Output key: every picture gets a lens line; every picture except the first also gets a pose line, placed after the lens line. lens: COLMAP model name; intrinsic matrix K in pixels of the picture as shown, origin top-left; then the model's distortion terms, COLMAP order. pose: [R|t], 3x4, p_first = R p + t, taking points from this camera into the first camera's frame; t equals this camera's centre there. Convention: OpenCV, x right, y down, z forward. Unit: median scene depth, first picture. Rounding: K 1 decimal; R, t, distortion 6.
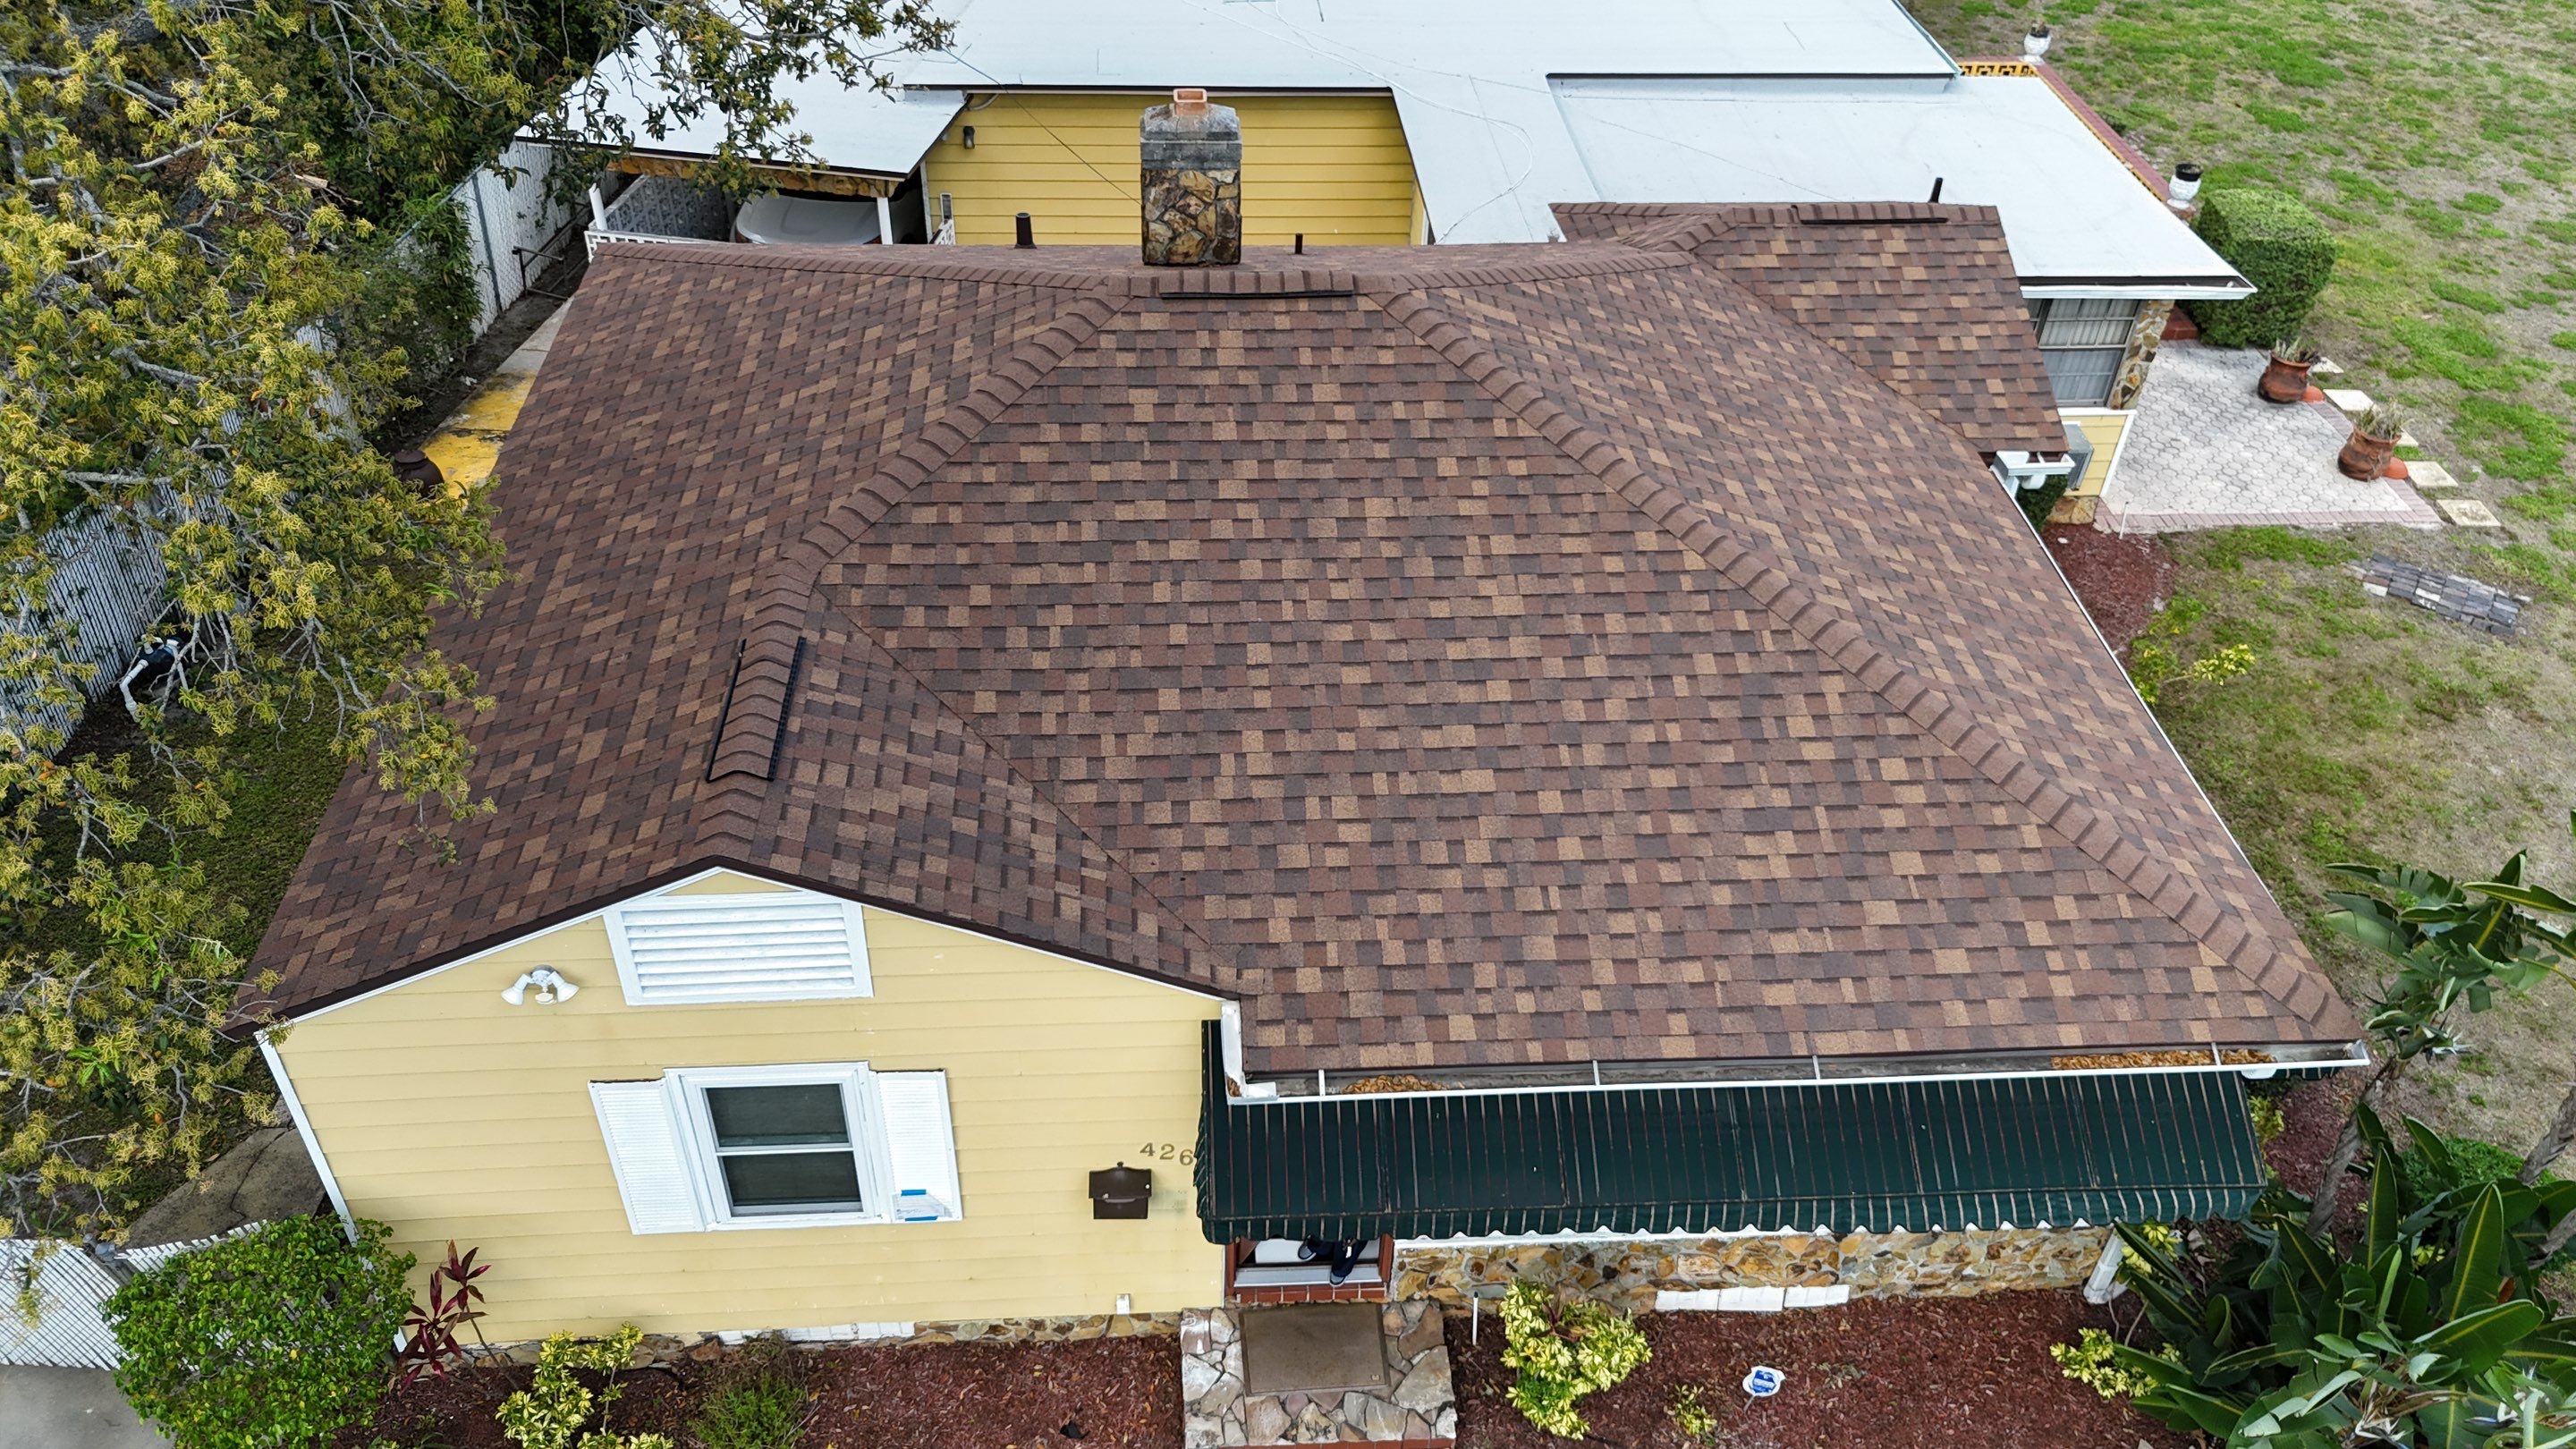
lens RADIAL K [[1893.4, 0, 1284.5], [0, 1893.4, 730.9], [0, 0, 1]] dist [0.078734, -0.069368]
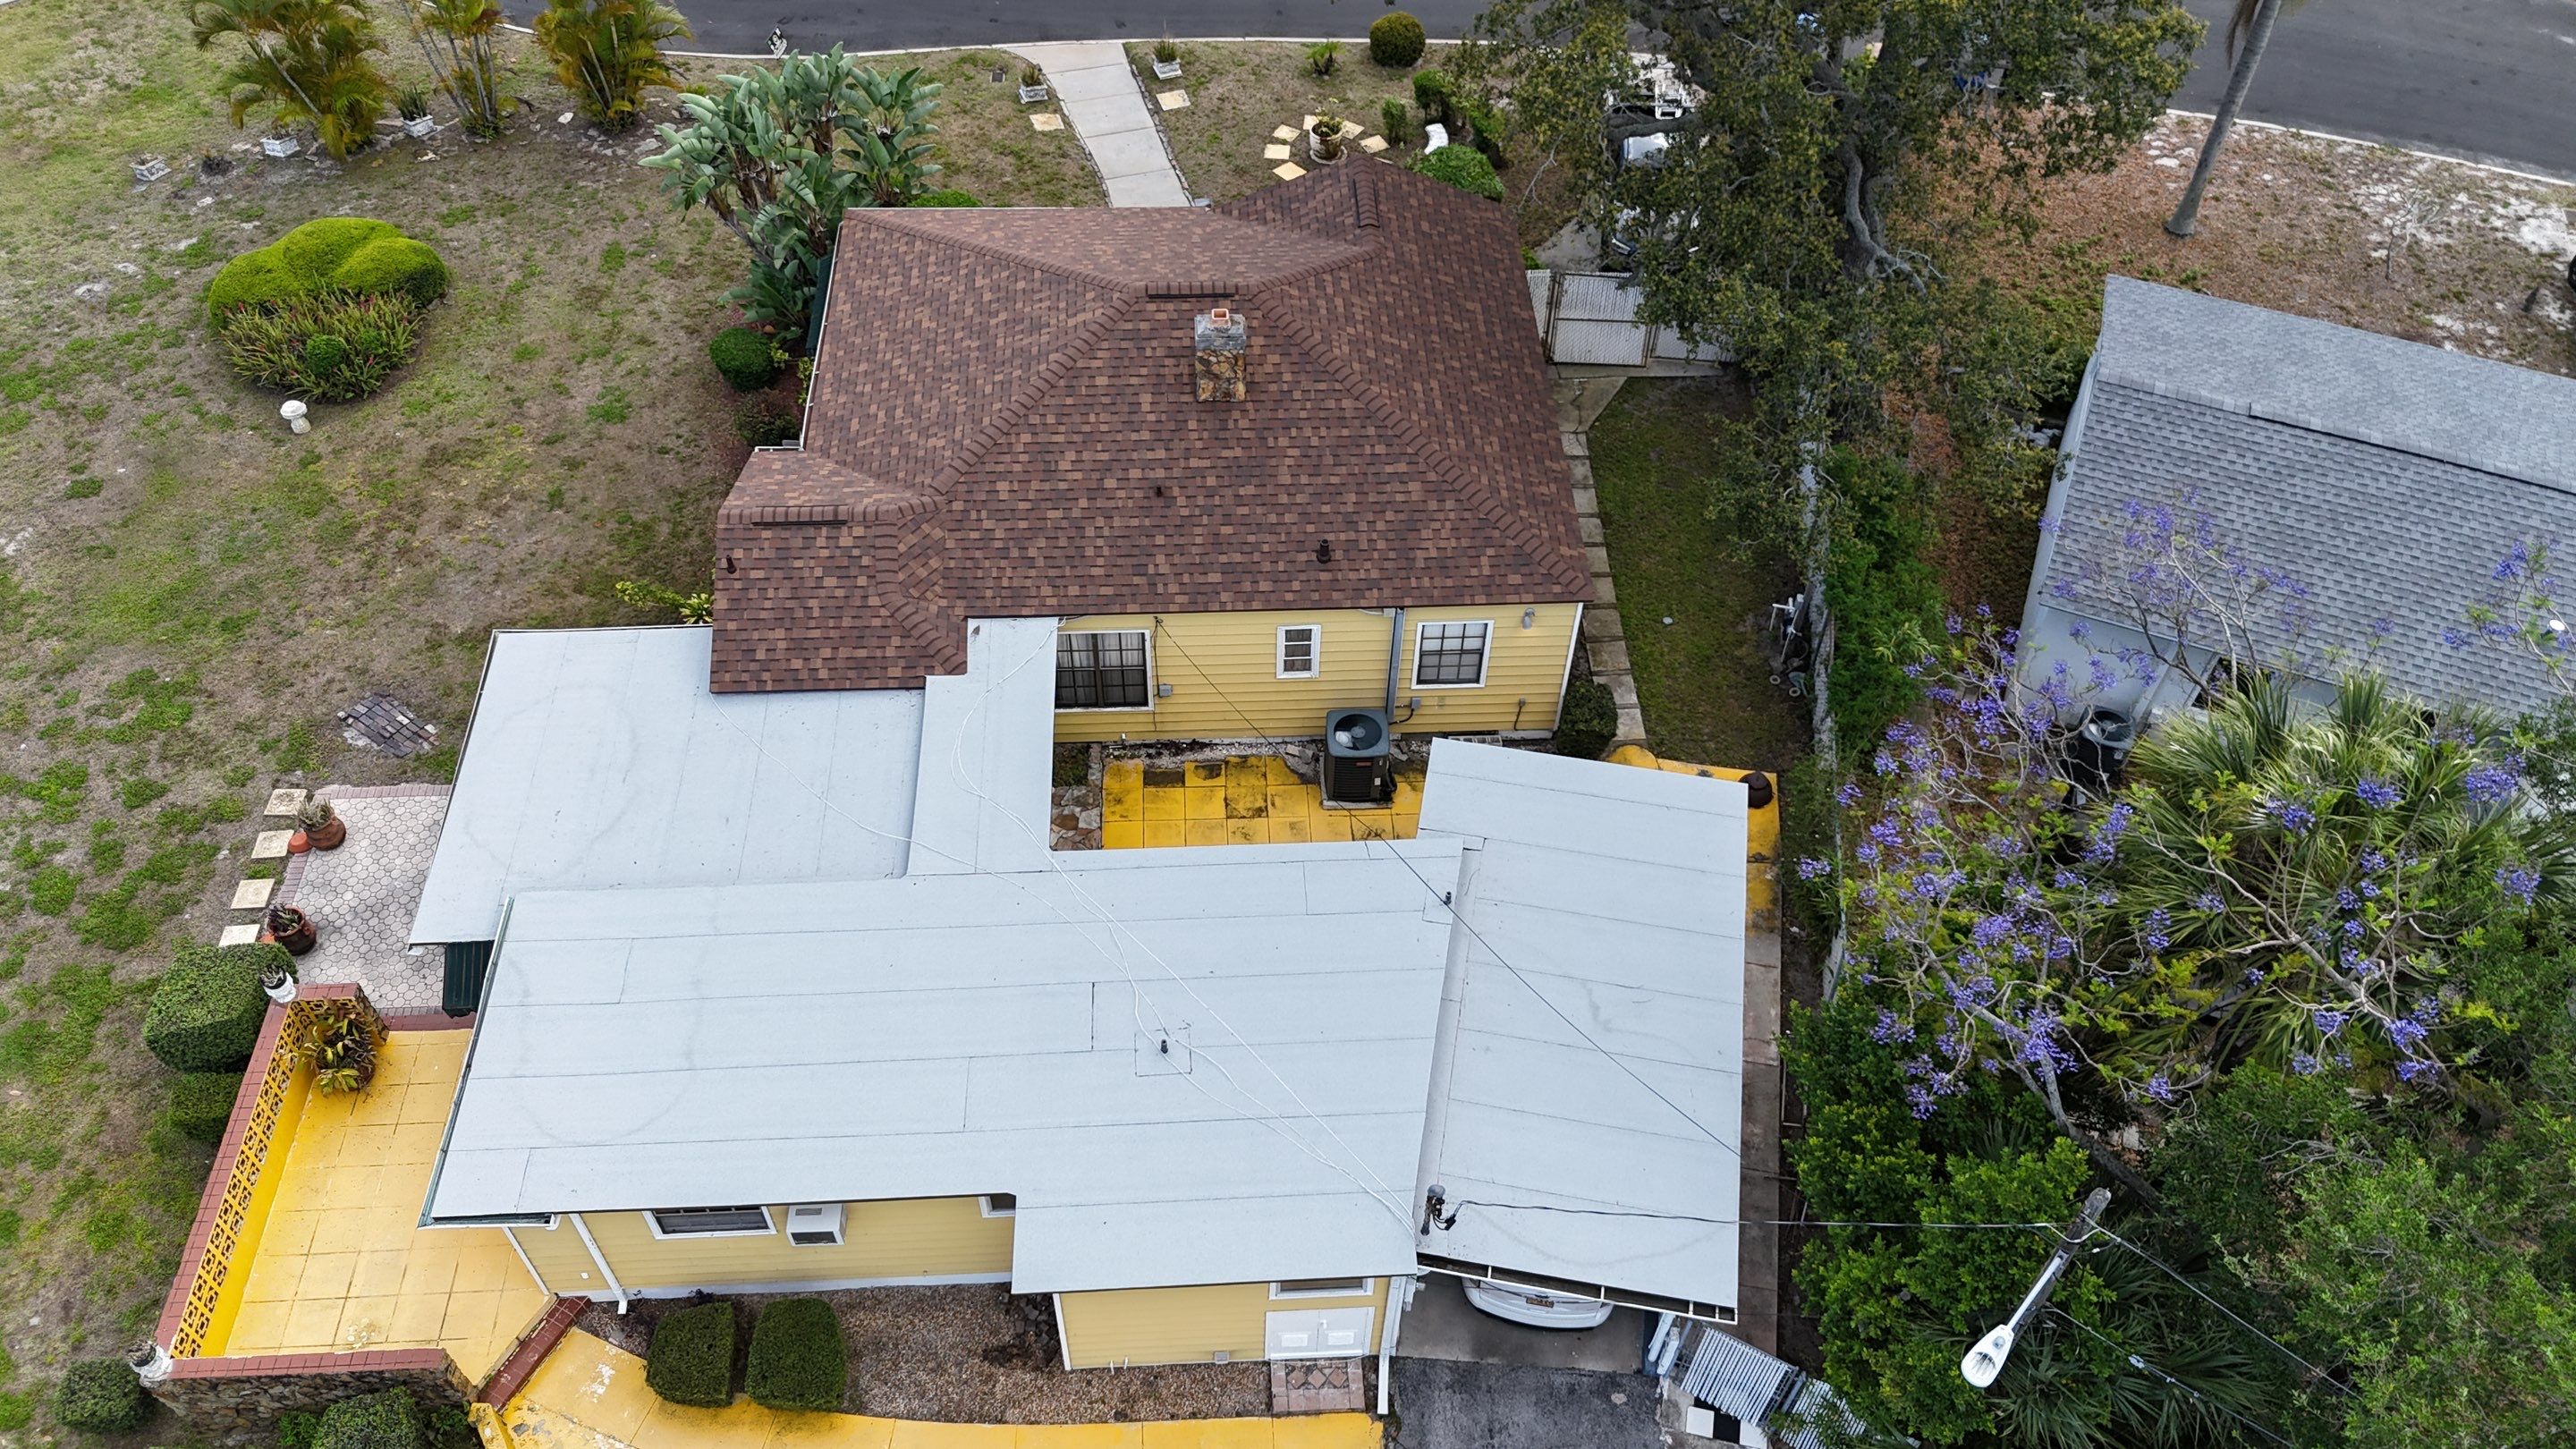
lens RADIAL K [[1893.4, 0, 1285.3], [0, 1893.4, 719.9], [0, 0, 1]] dist [0.078734, -0.069368]
pose [[-0.998834, -0.041285, -0.025035, -0.098515], [-0.025737, 0.016571, 0.999531, -2.675595], [-0.040850, 0.999010, -0.017614, 1.683597]]
